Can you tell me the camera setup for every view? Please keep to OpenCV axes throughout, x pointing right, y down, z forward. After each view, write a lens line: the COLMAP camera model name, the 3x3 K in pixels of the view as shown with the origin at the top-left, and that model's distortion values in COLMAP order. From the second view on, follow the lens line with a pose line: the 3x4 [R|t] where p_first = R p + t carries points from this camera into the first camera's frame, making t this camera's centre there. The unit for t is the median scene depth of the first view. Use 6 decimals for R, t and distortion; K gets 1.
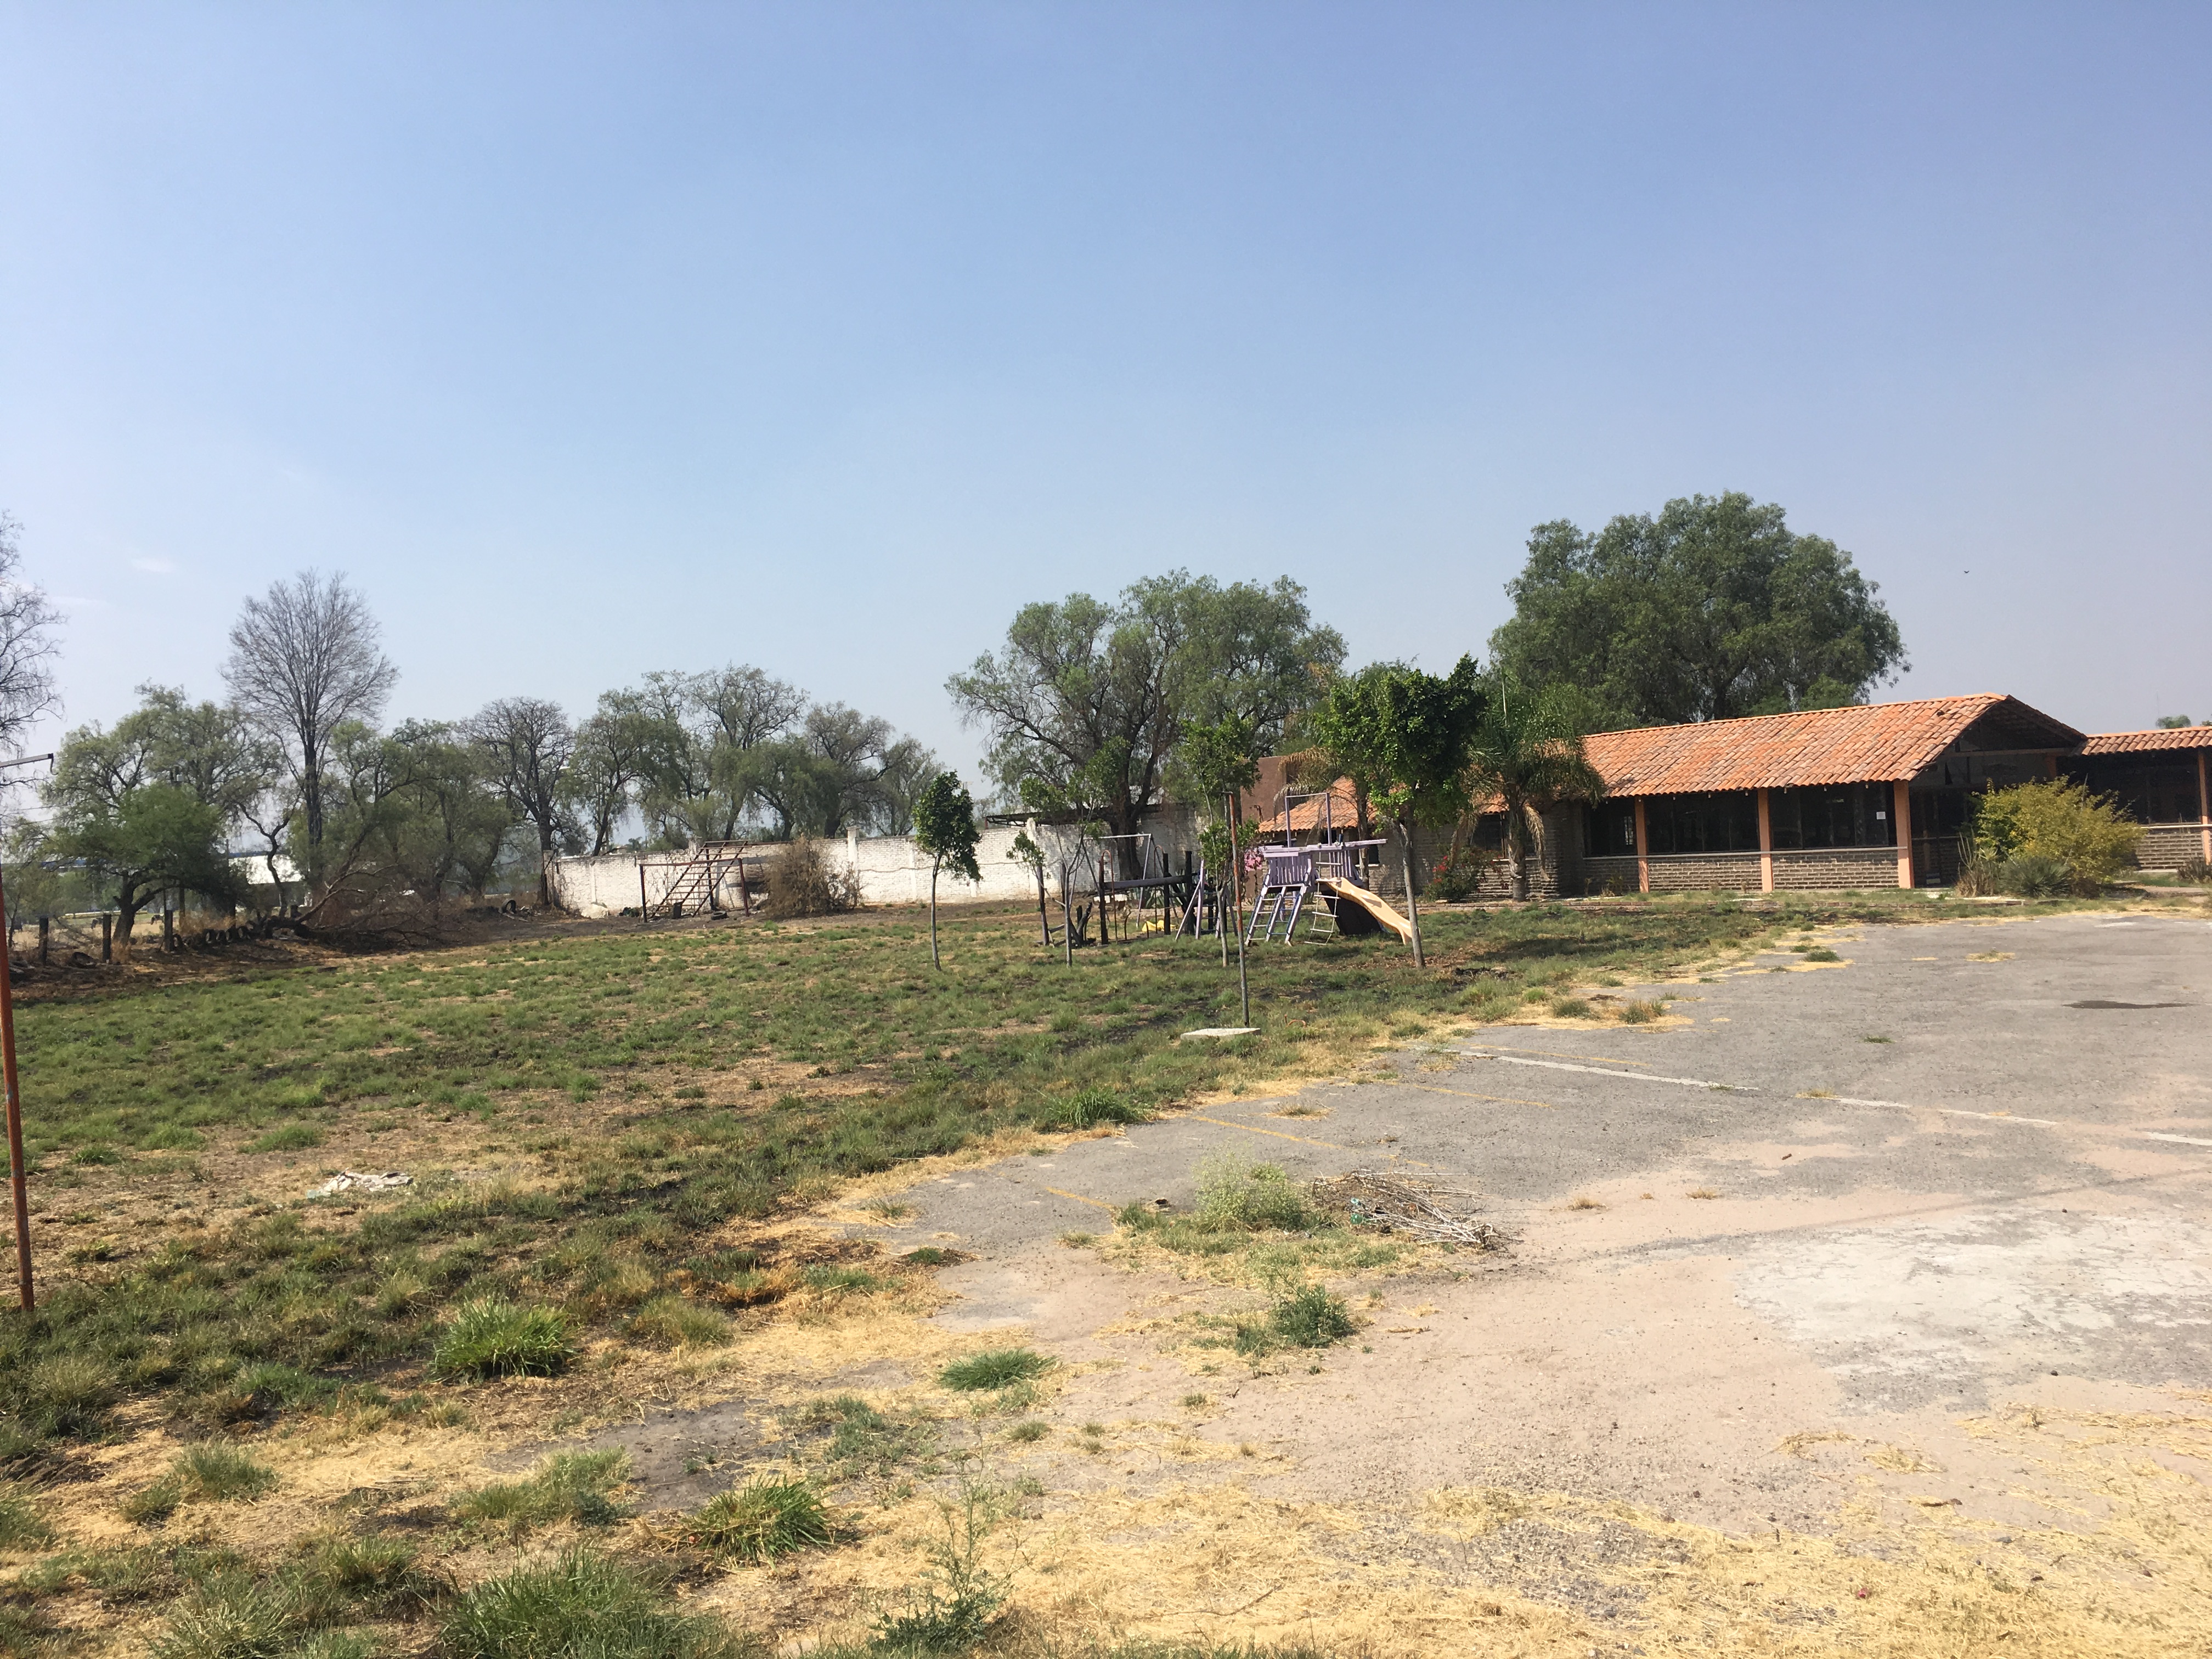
lens RADIAL K [[1868.1, 0, 1102.9], [0, 1868.1, 812.5], [0, 0, 1]] dist [0.083027, -0.104365]
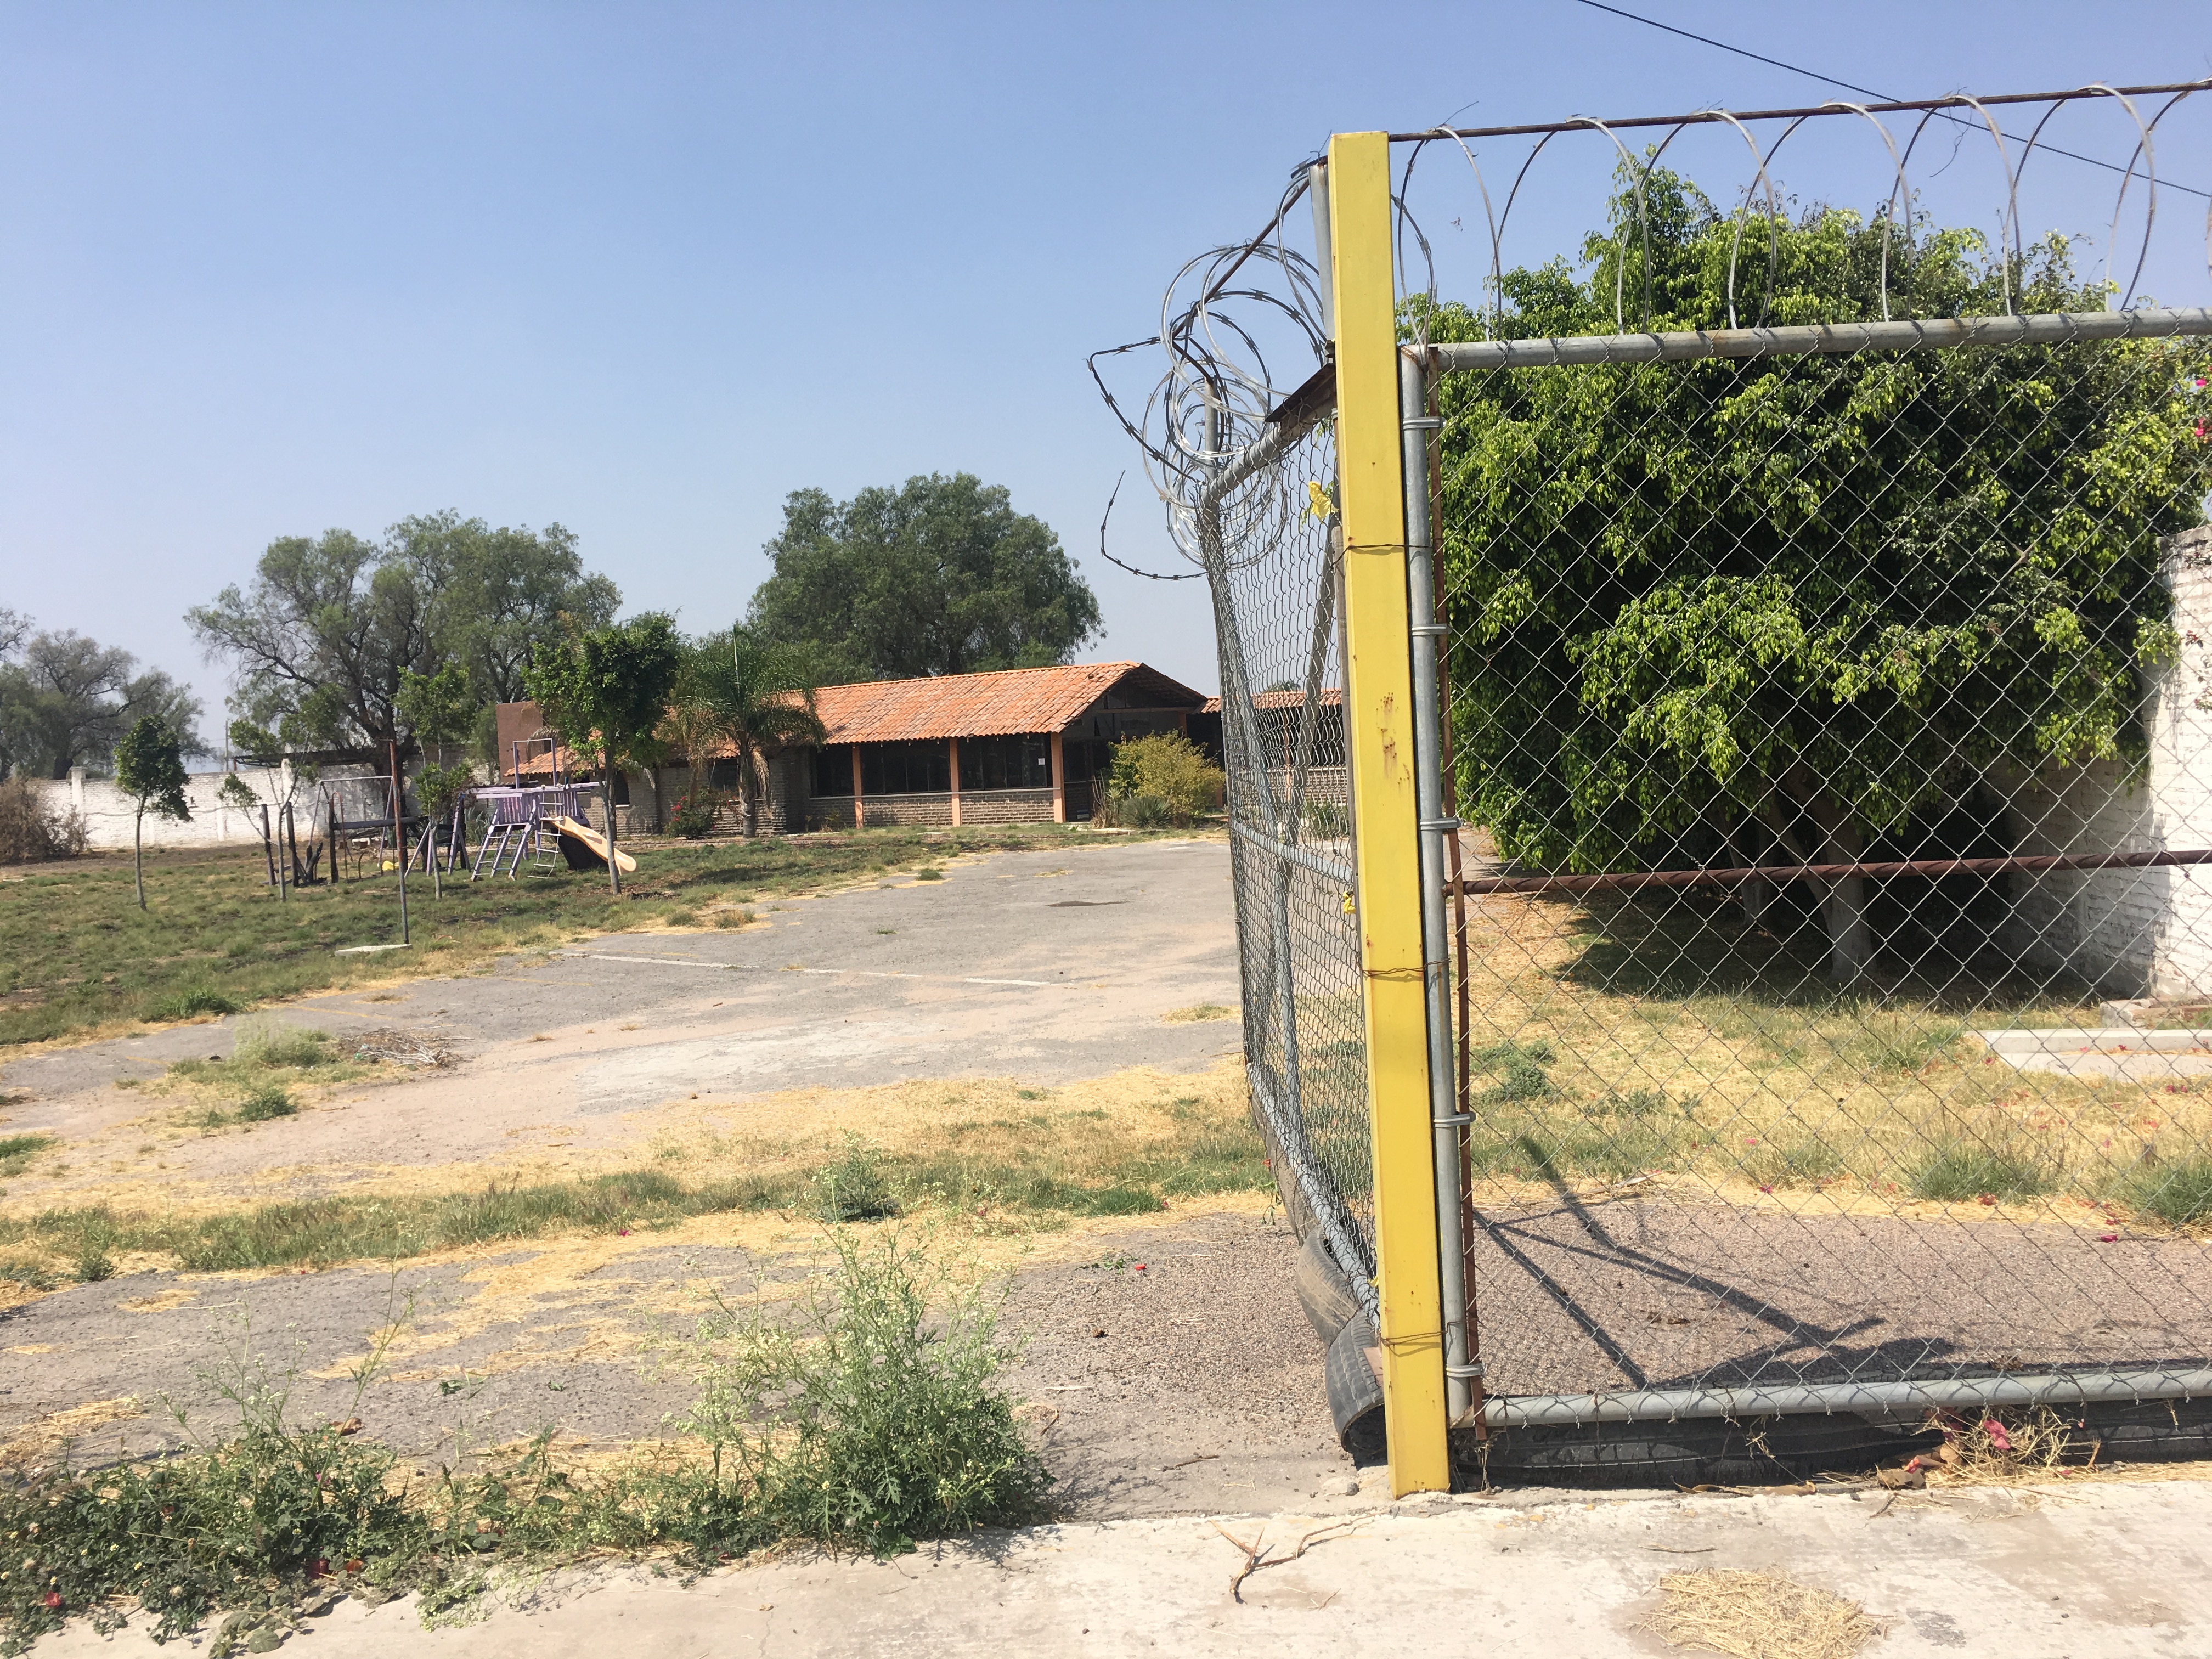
lens RADIAL K [[1868.1, 0, 1099.6], [0, 1868.1, 800.7], [0, 0, 1]] dist [0.083027, -0.104365]
pose [[0.939828, -0.002228, 0.341640, 0.041024], [-0.006130, 0.999708, 0.023385, -0.001490], [-0.341592, -0.024072, 0.939540, -0.114136]]
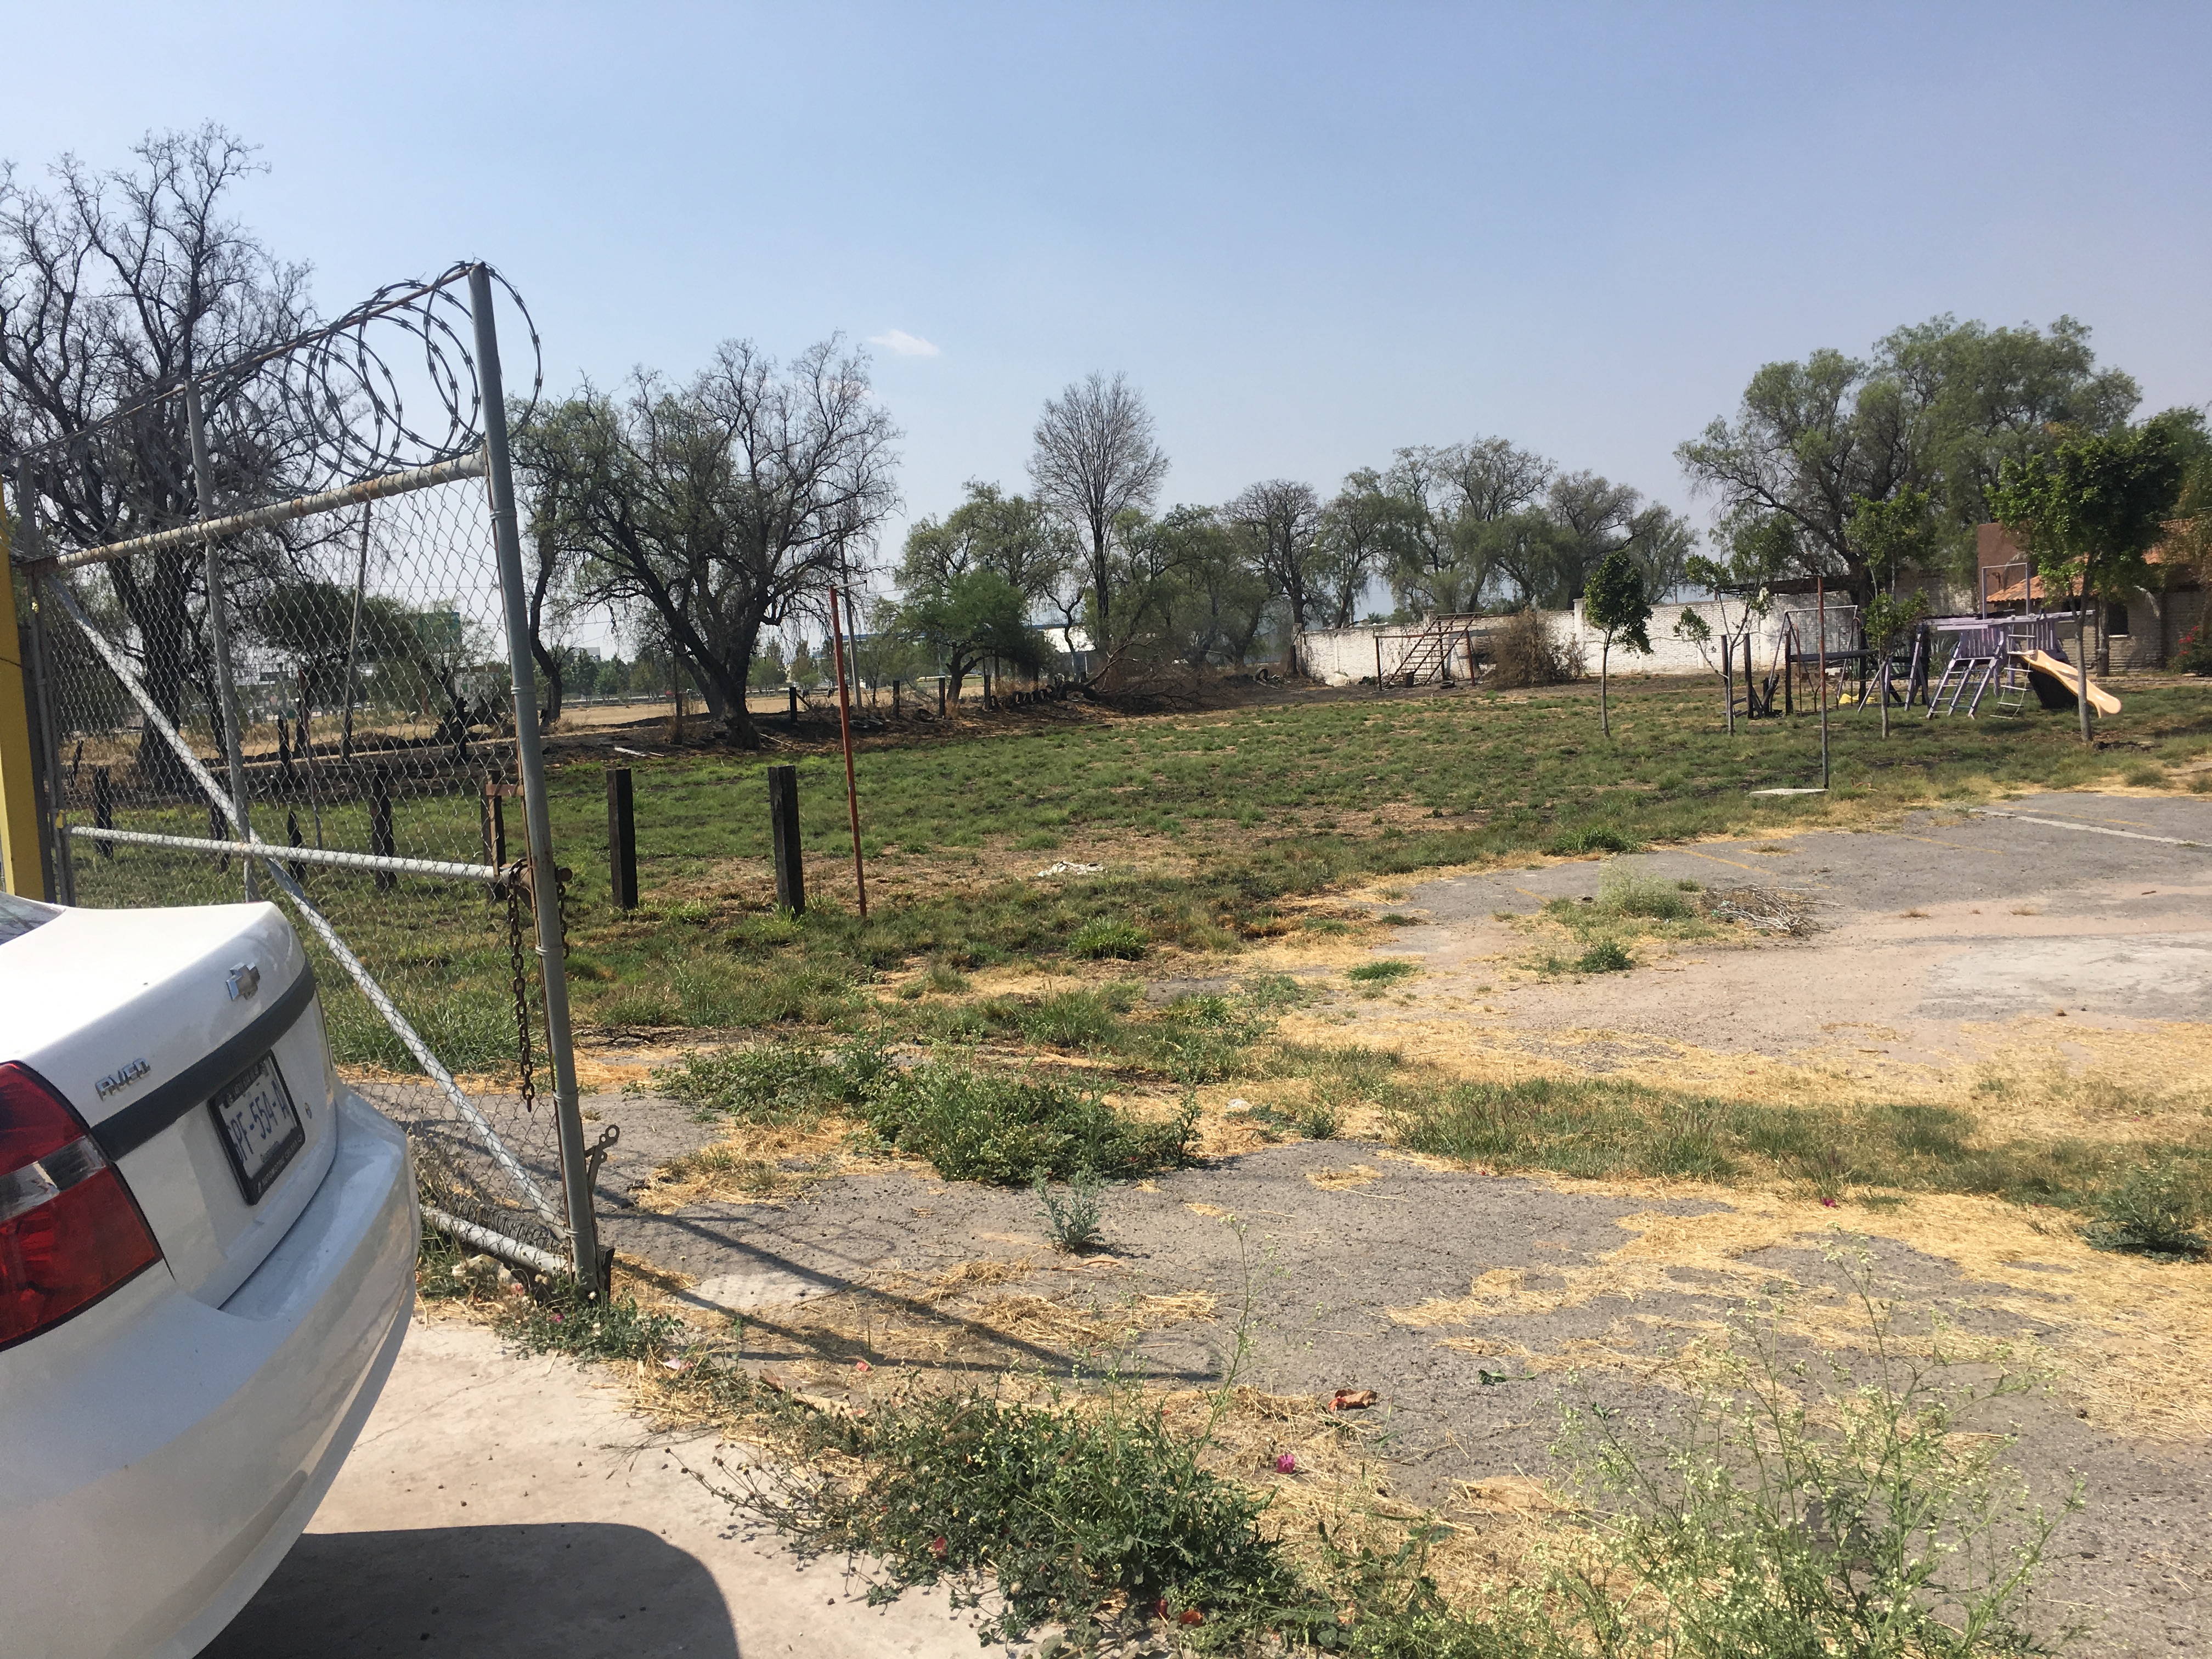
lens RADIAL K [[1868.1, 0, 1101.8], [0, 1868.1, 819.3], [0, 0, 1]] dist [0.083027, -0.104365]
pose [[0.919446, 0.037372, -0.391436, 0.060703], [0.012250, 0.992268, 0.123510, -0.005139], [0.393025, -0.118355, 0.911879, -0.092561]]
